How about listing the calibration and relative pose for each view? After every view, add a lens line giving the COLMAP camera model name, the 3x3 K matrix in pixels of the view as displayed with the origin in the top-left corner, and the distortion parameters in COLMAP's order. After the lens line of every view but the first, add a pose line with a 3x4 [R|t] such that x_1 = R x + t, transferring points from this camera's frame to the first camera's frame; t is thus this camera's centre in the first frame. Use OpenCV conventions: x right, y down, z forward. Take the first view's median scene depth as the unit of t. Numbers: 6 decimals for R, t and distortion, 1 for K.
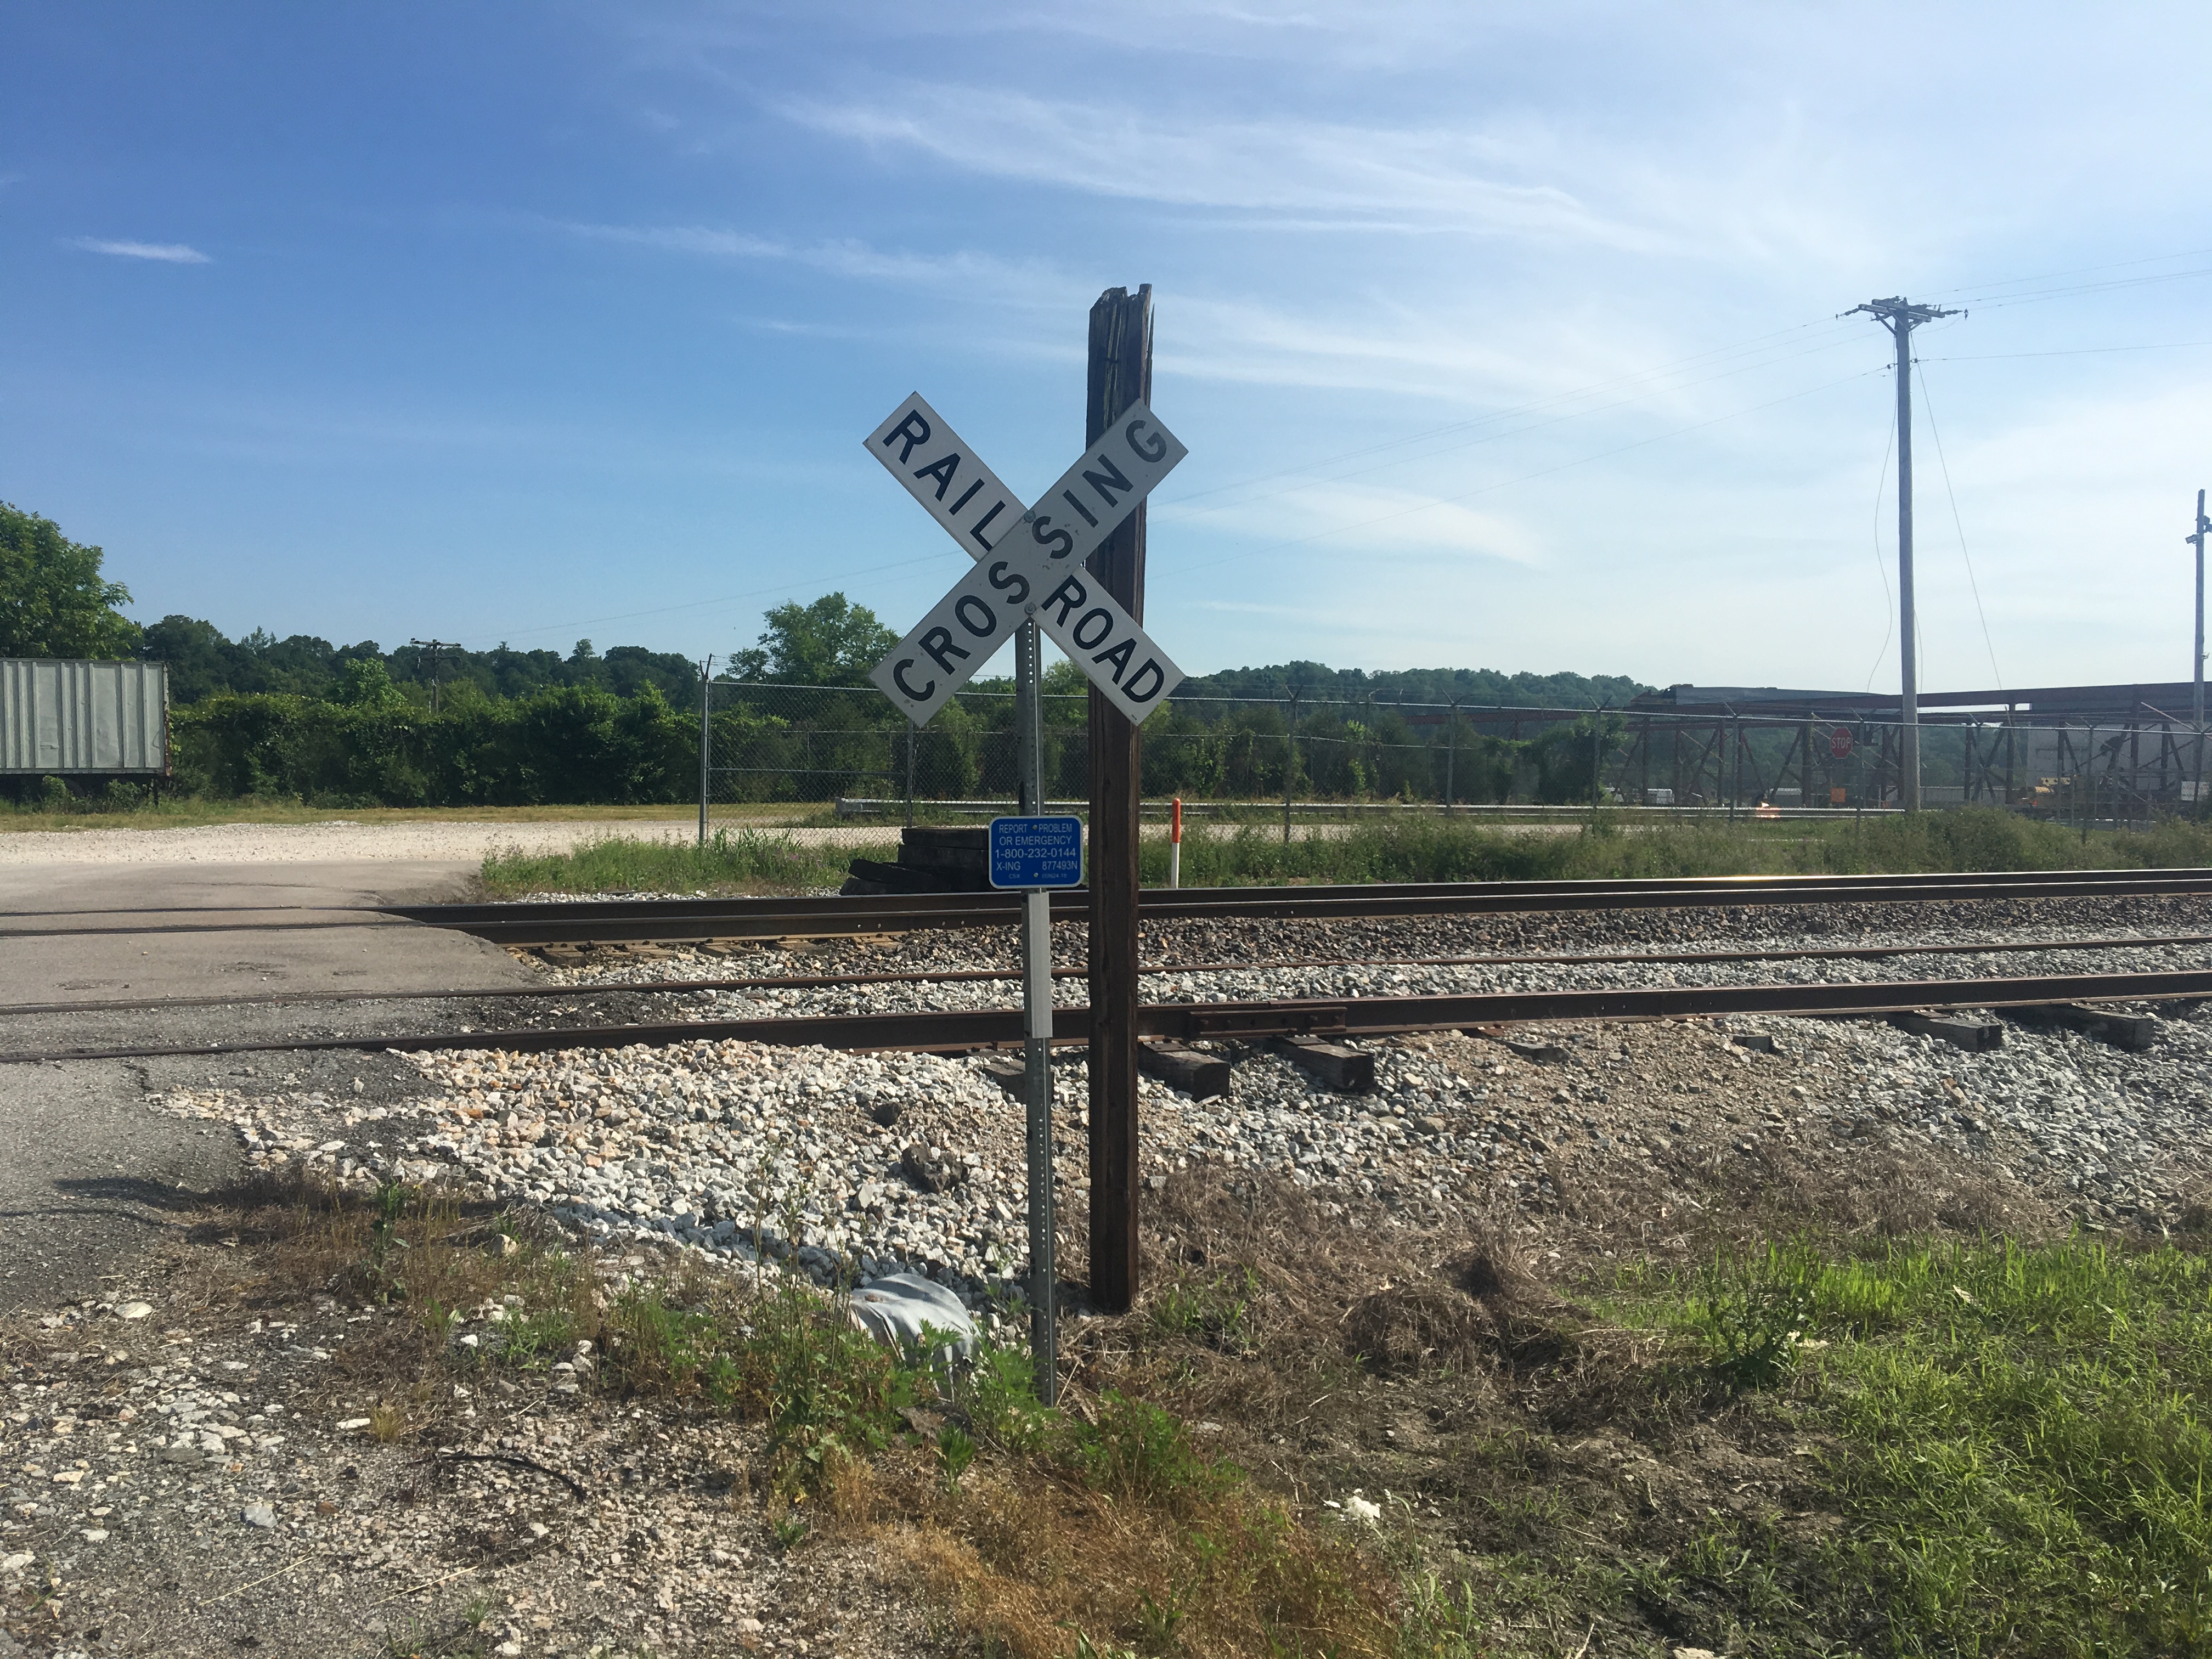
lens RADIAL K [[1881.9, 0, 1111.6], [0, 1881.9, 843.2], [0, 0, 1]] dist [0.073236, -0.106001]
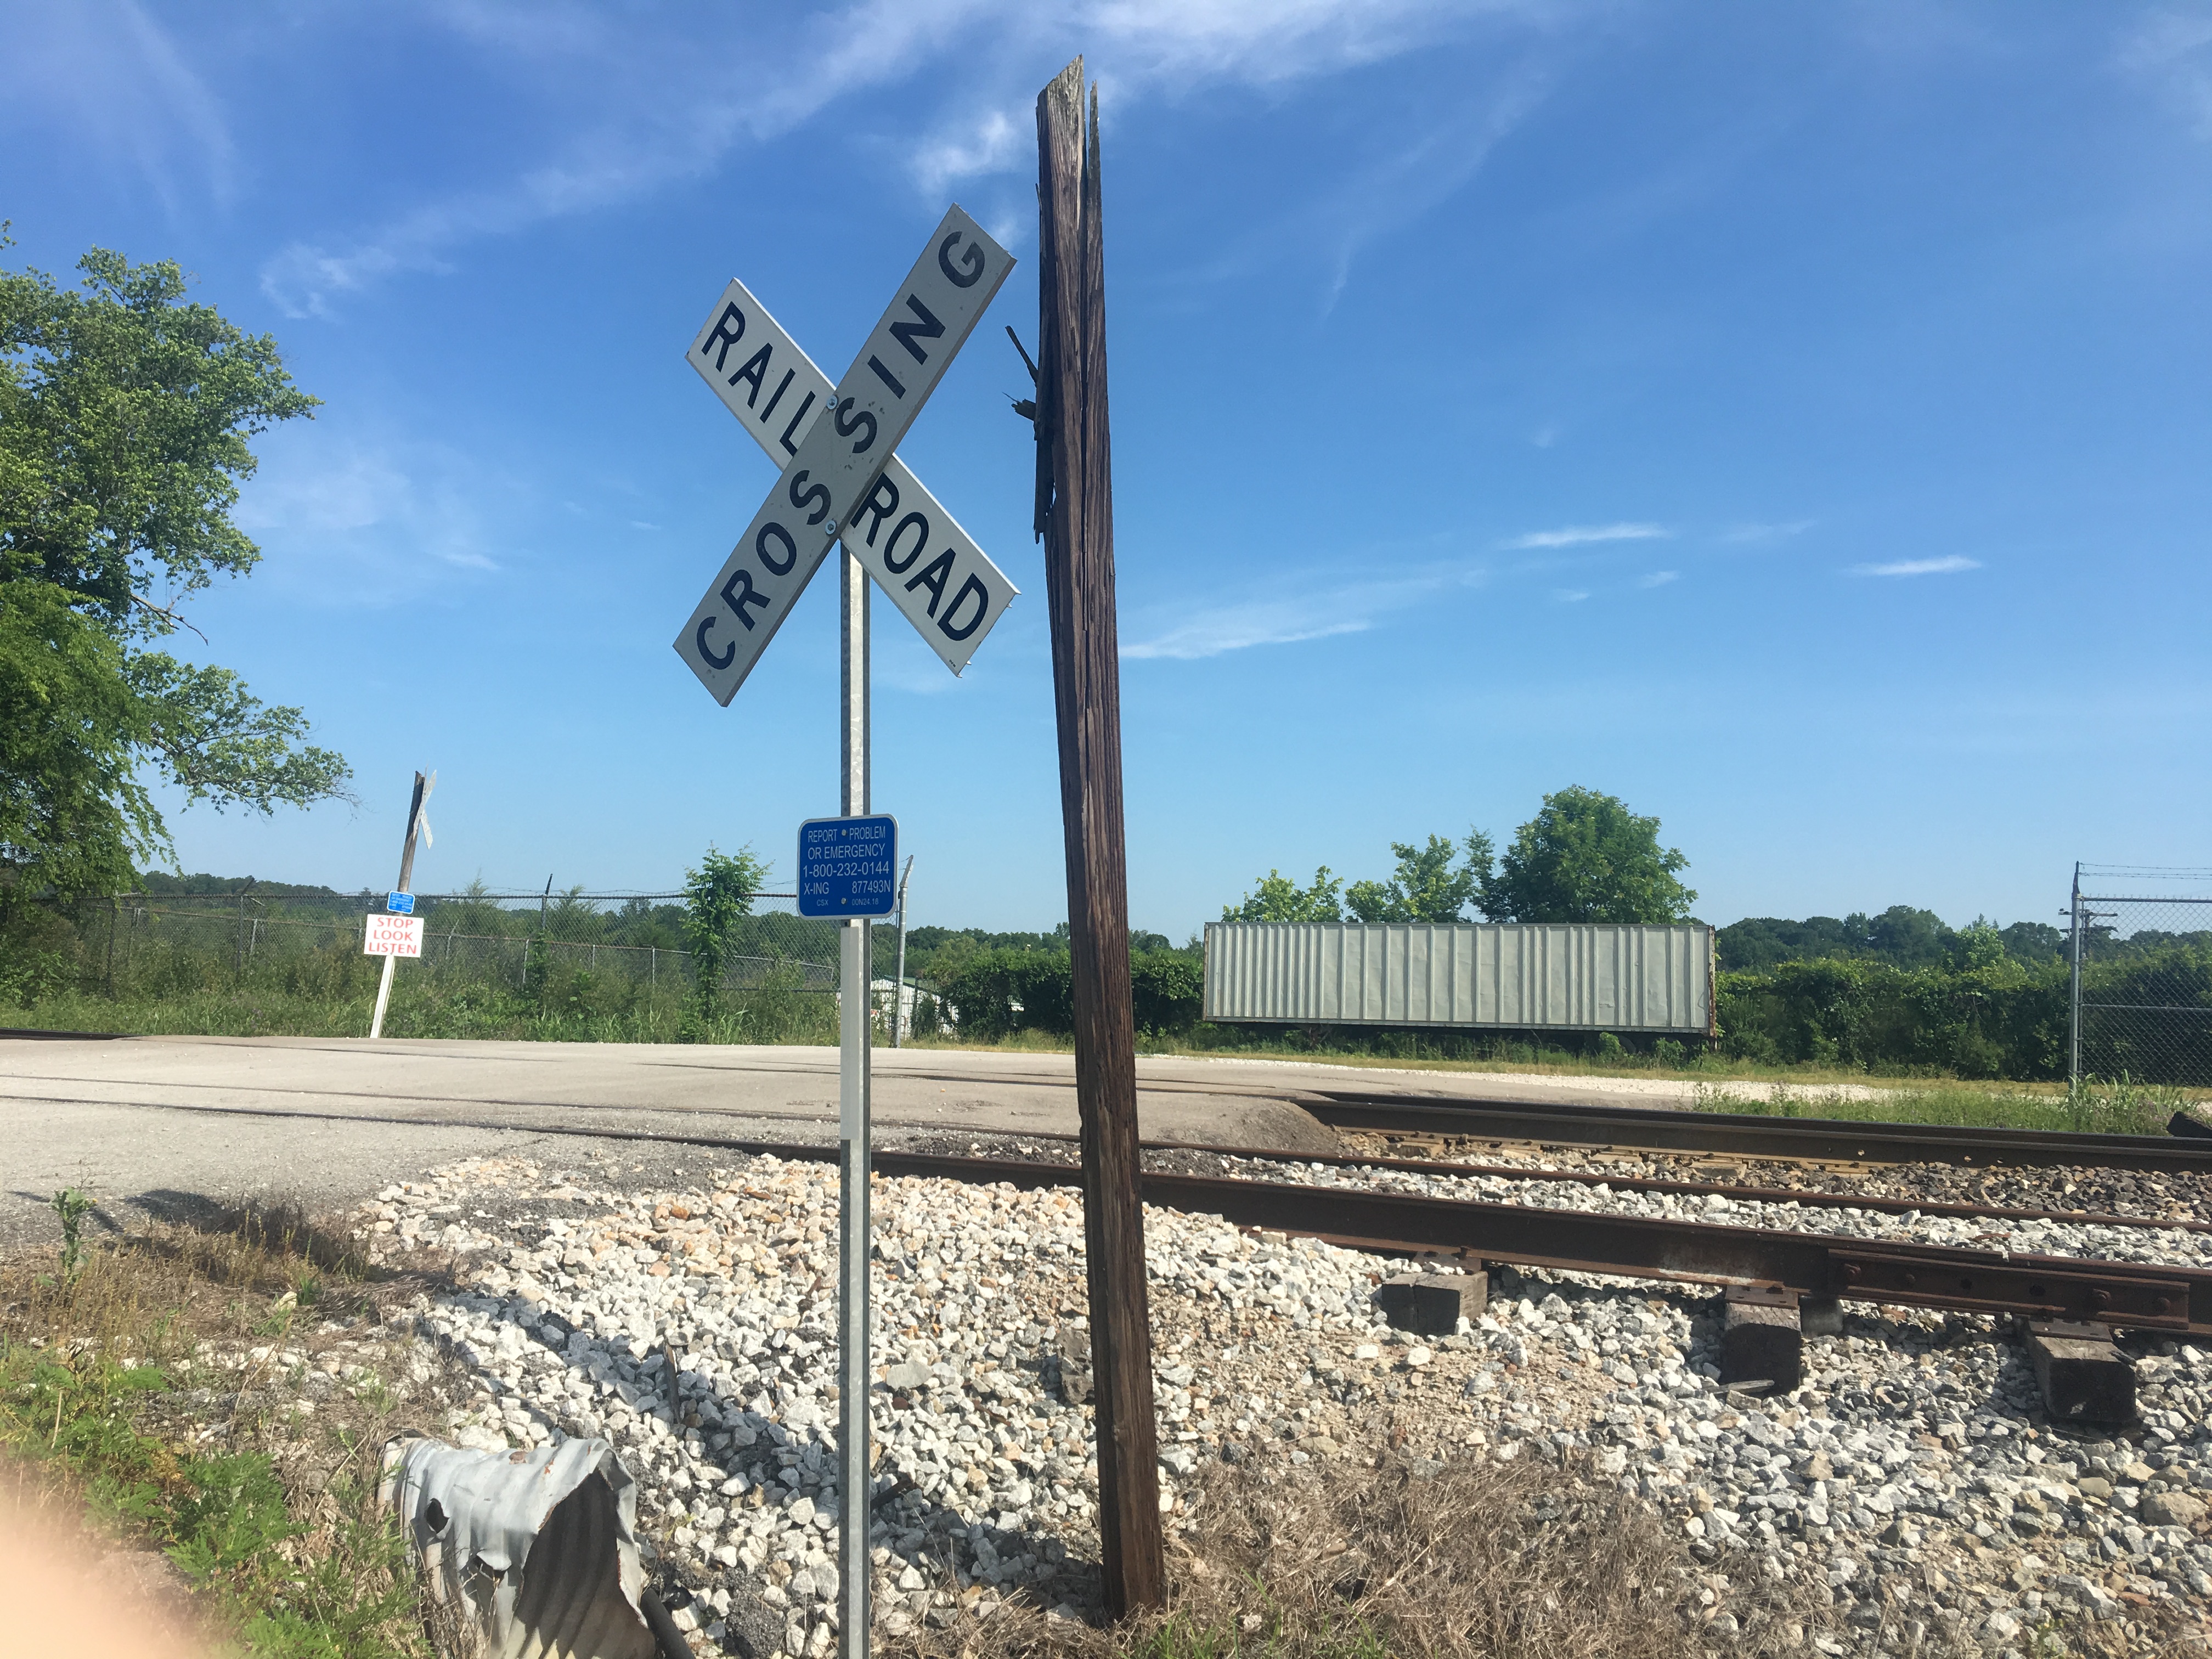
lens RADIAL K [[1881.9, 0, 1051.8], [0, 1881.9, 851.9], [0, 0, 1]] dist [0.073236, -0.106001]
pose [[0.636411, -0.053128, -0.769518, 0.492290], [-0.060994, 0.991035, -0.118866, 0.069422], [0.768935, 0.122584, 0.627465, 0.553483]]
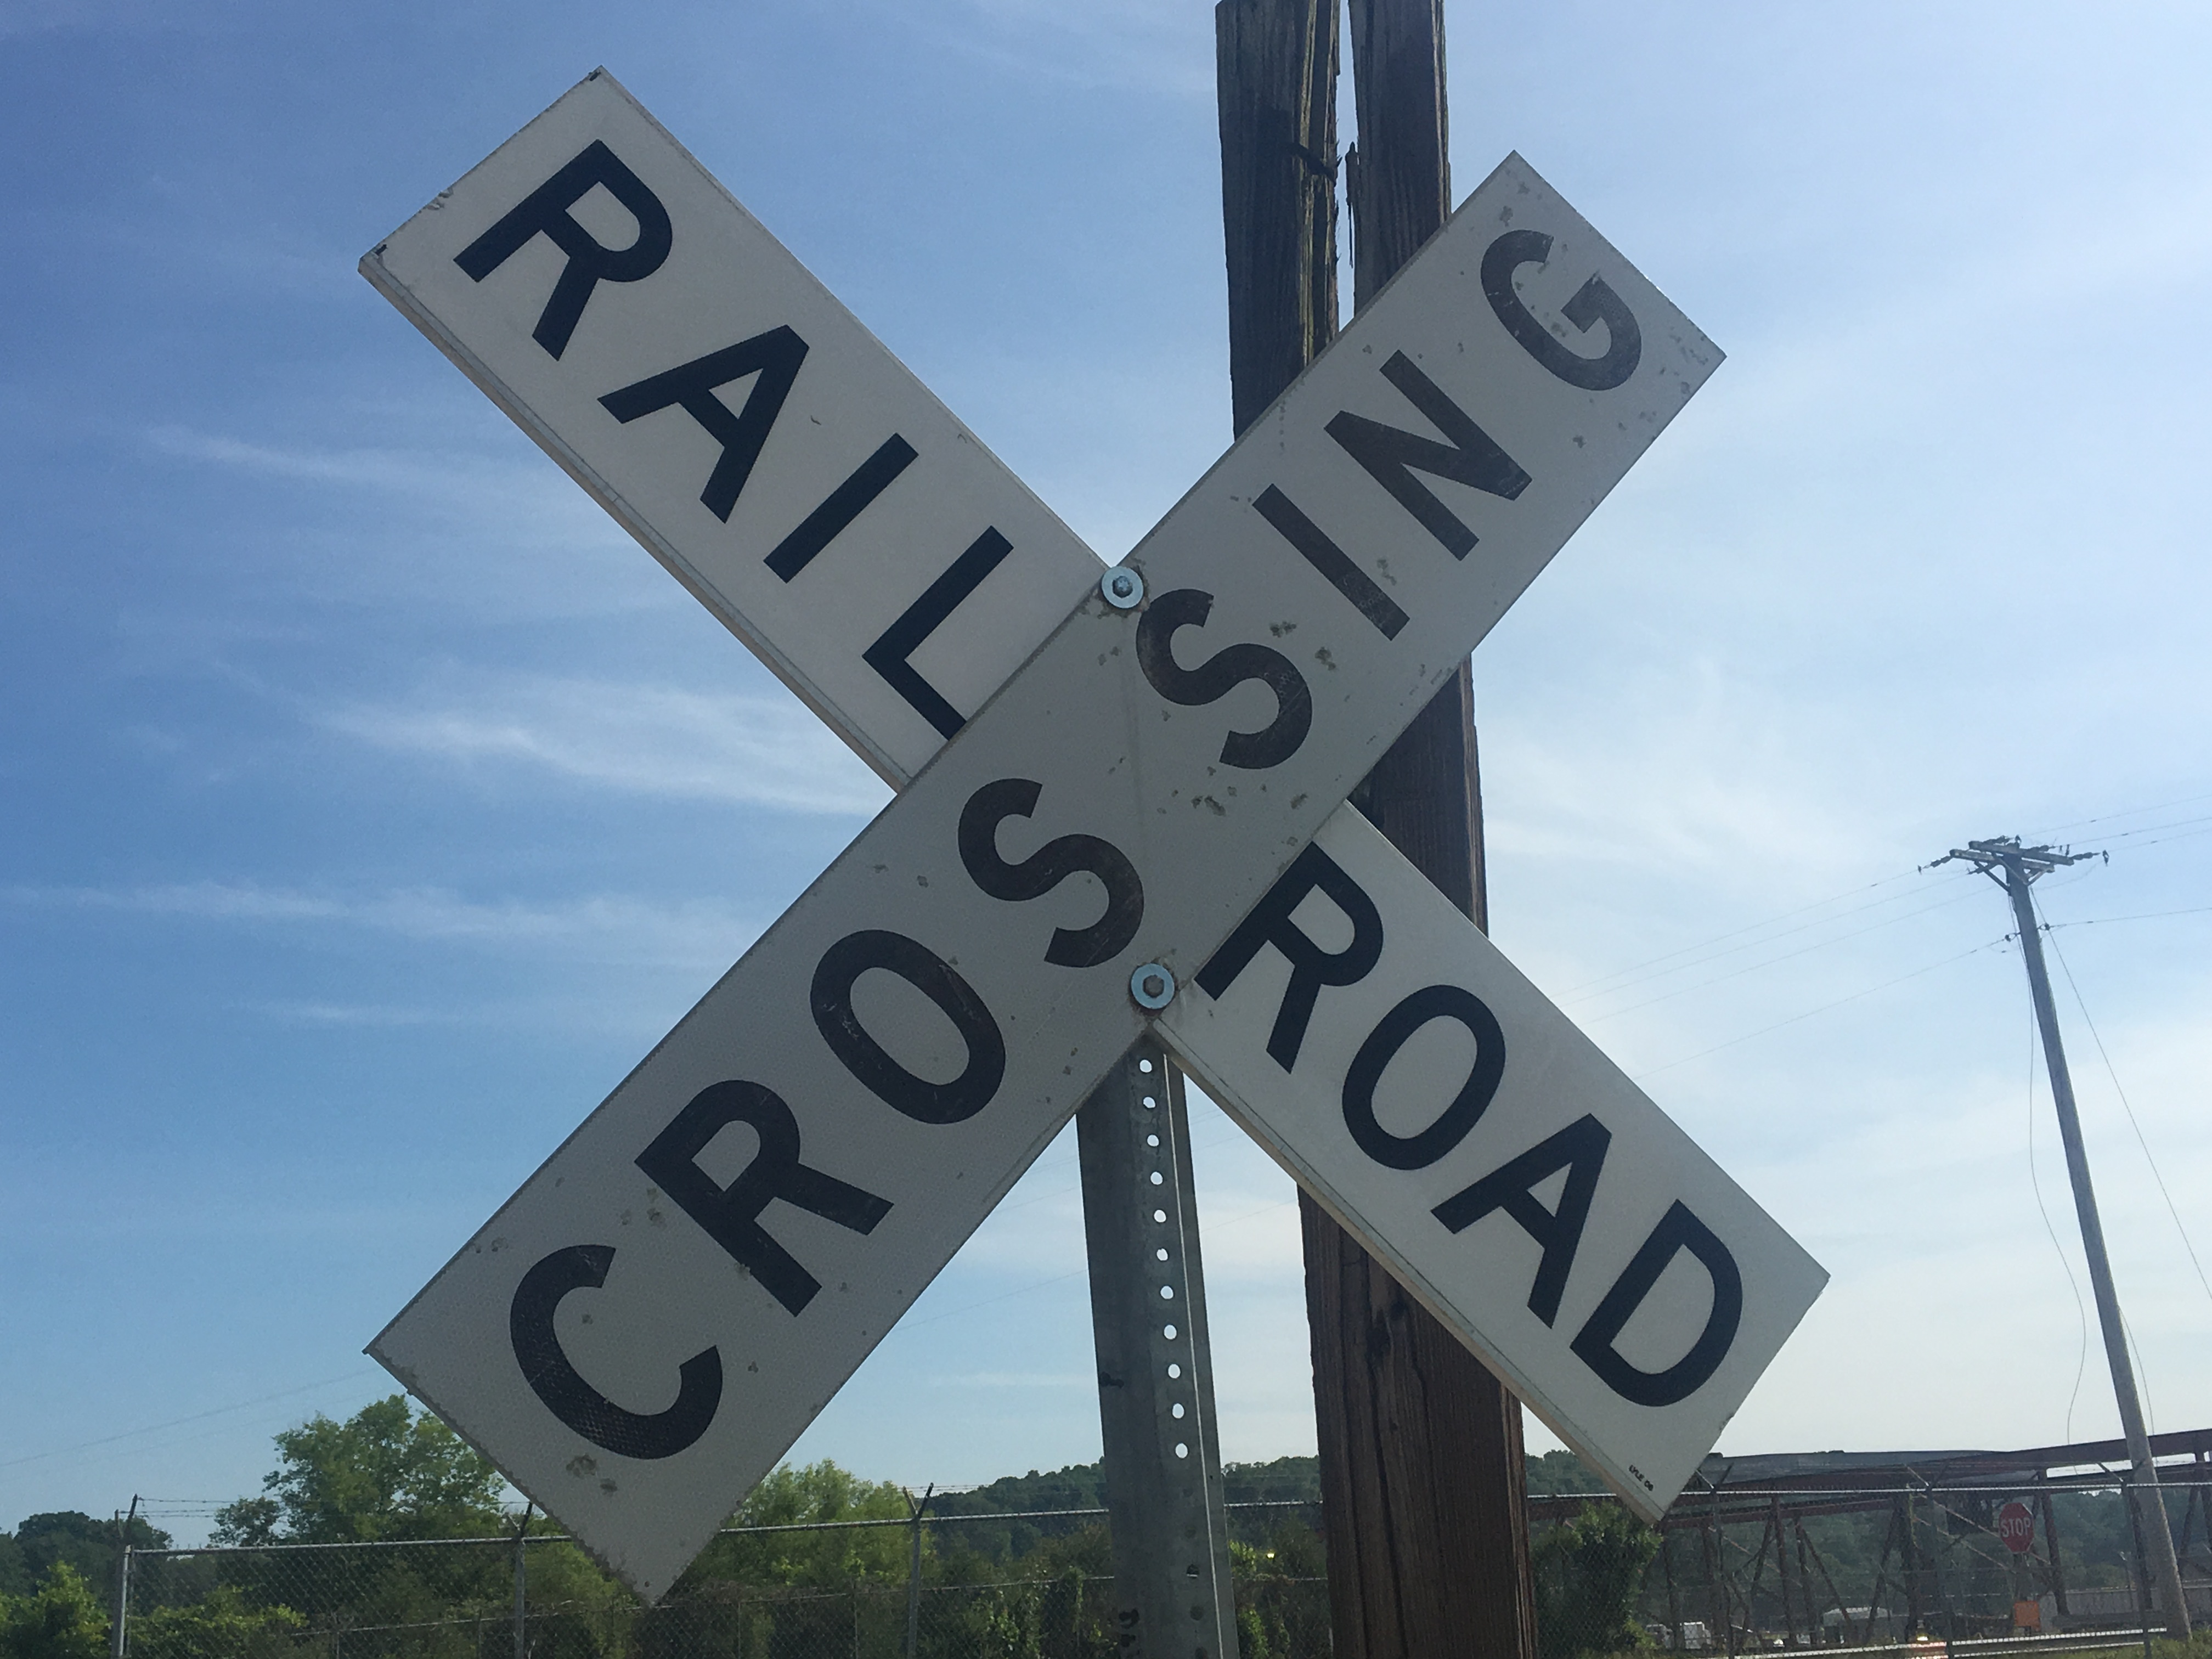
lens RADIAL K [[2731.4, 0, 1110.9], [0, 2731.4, 813.7], [0, 0, 1]] dist [0.053263, 0.000000]
pose [[0.992414, -0.041987, 0.115553, -0.073463], [0.077291, 0.943986, -0.320807, -0.038148], [-0.095611, 0.327304, 0.940069, 0.616994]]
